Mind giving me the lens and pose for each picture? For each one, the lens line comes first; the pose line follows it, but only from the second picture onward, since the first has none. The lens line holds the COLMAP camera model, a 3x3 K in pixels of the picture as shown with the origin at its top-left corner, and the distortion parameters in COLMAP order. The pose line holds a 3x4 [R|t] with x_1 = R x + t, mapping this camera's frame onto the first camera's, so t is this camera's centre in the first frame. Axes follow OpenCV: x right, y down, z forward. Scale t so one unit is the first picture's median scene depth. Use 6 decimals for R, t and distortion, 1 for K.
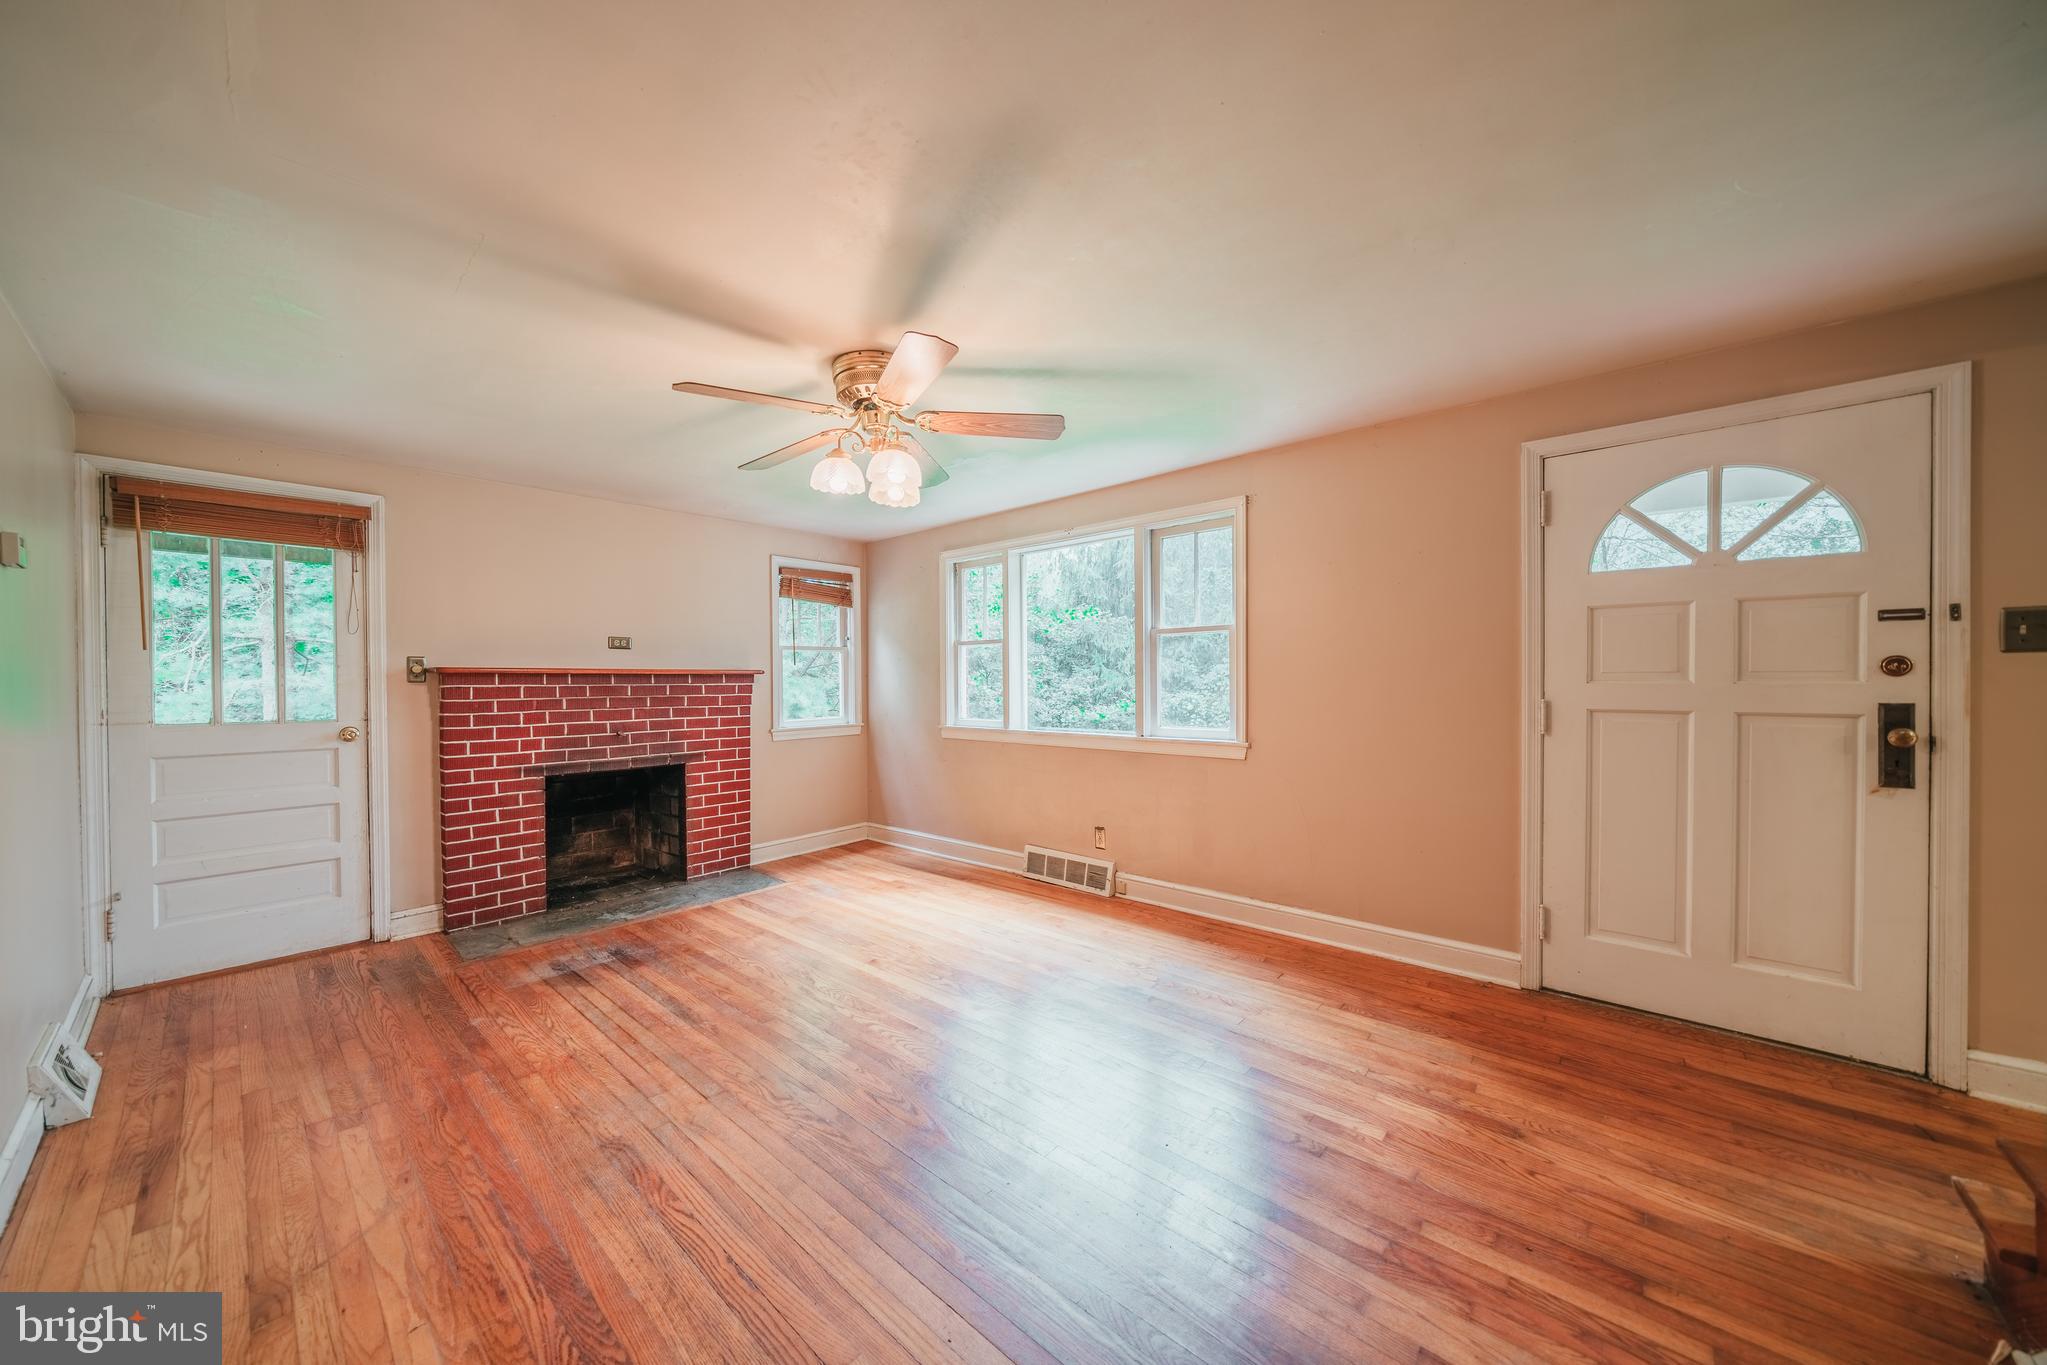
lens RADIAL K [[684.2, 0, 1010.5], [0, 684.2, 688.9], [0, 0, 1]] dist [-0.000517, -0.000017]
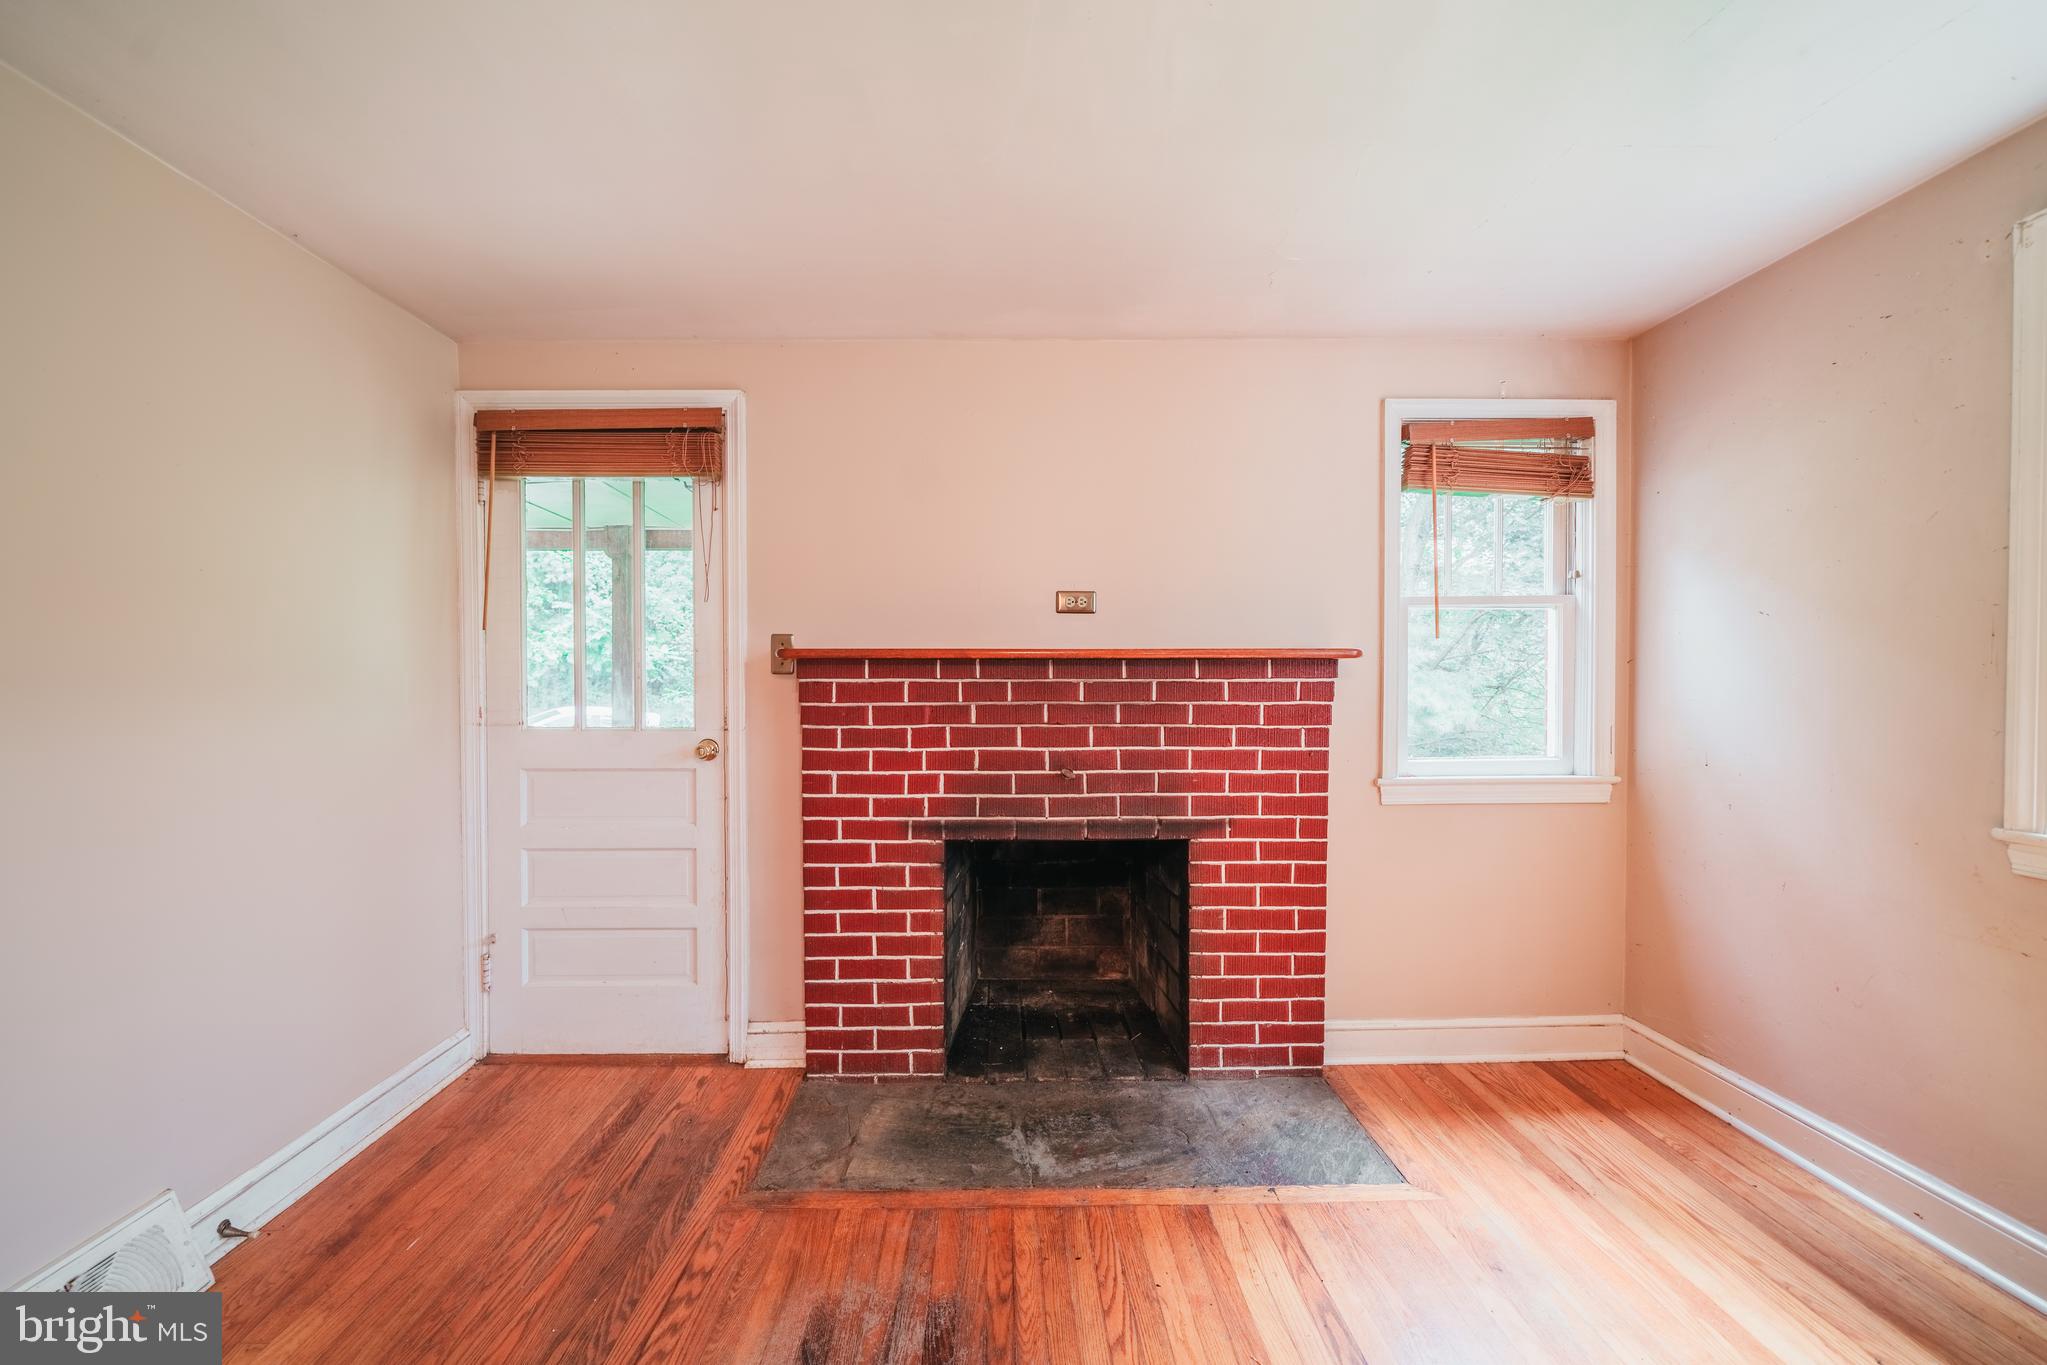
lens RADIAL K [[702.4, 0, 994.0], [0, 702.4, 687.5], [0, 0, 1]] dist [-0.008765, -0.000140]
pose [[0.658049, 0.015109, -0.752824, -0.215571], [-0.011573, 0.999884, 0.009952, -0.005239], [0.752886, 0.002164, 0.658147, 0.643248]]
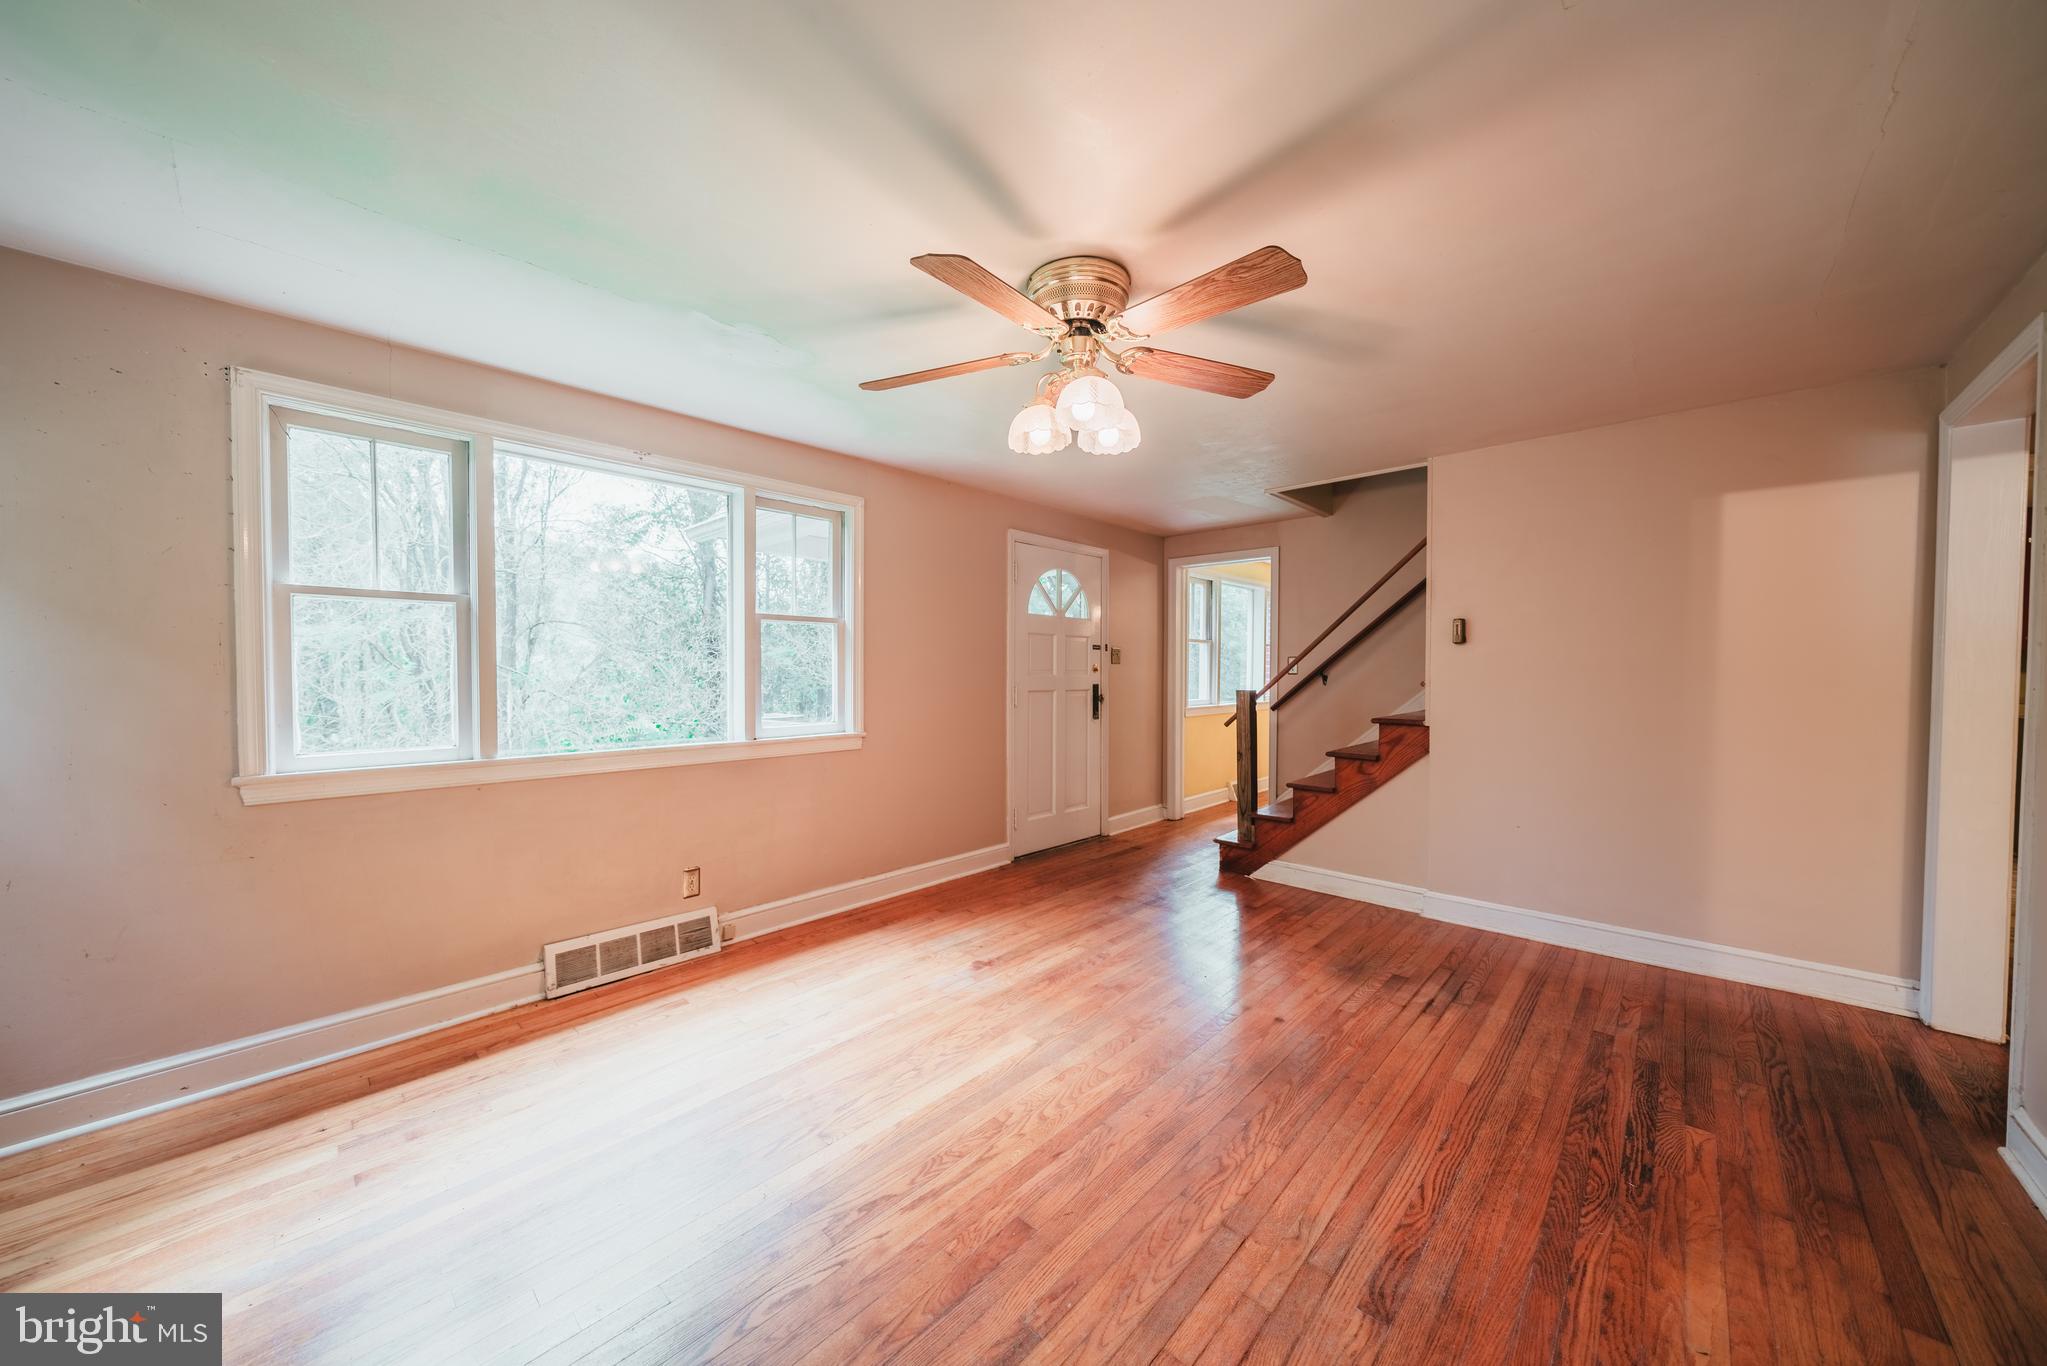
lens RADIAL K [[684.2, 0, 1010.5], [0, 684.2, 689.4], [0, 0, 1]] dist [-0.000517, -0.000017]
pose [[0.061618, -0.018118, 0.997935, -0.644629], [0.011613, 0.999781, 0.017435, -0.003461], [-0.998032, 0.010515, 0.061815, 0.654601]]
